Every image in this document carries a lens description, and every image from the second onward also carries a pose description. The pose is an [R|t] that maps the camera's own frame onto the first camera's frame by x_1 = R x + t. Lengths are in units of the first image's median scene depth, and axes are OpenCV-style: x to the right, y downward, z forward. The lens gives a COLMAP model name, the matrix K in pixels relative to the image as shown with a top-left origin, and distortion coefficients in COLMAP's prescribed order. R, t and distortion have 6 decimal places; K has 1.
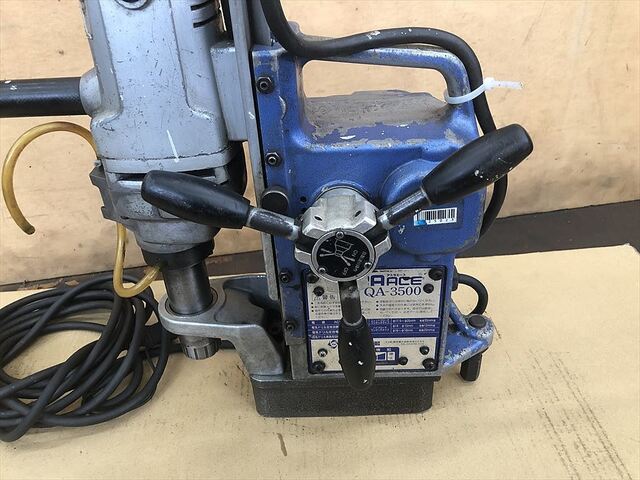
lens RADIAL K [[529.3, 0, 317.6], [0, 529.3, 238.8], [0, 0, 1]] dist [0.009734, -0.016974]
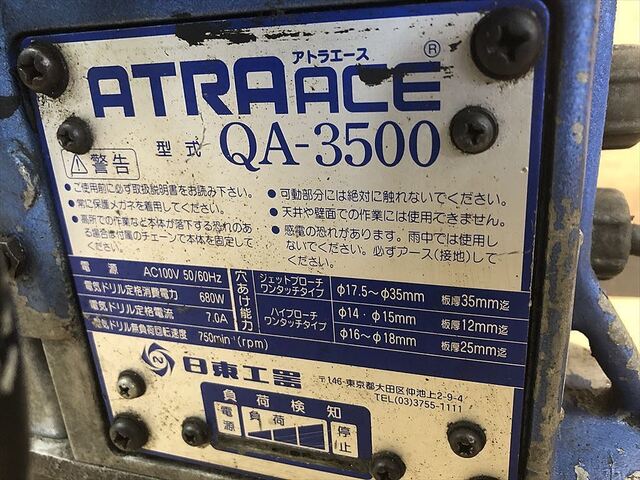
lens RADIAL K [[529.3, 0, 320.5], [0, 529.3, 240.4], [0, 0, 1]] dist [0.009734, -0.016974]
pose [[0.956913, 0.090216, -0.276004, 0.208627], [-0.142158, 0.974362, -0.174383, 0.182456], [0.253196, 0.206105, 0.945205, 0.764225]]
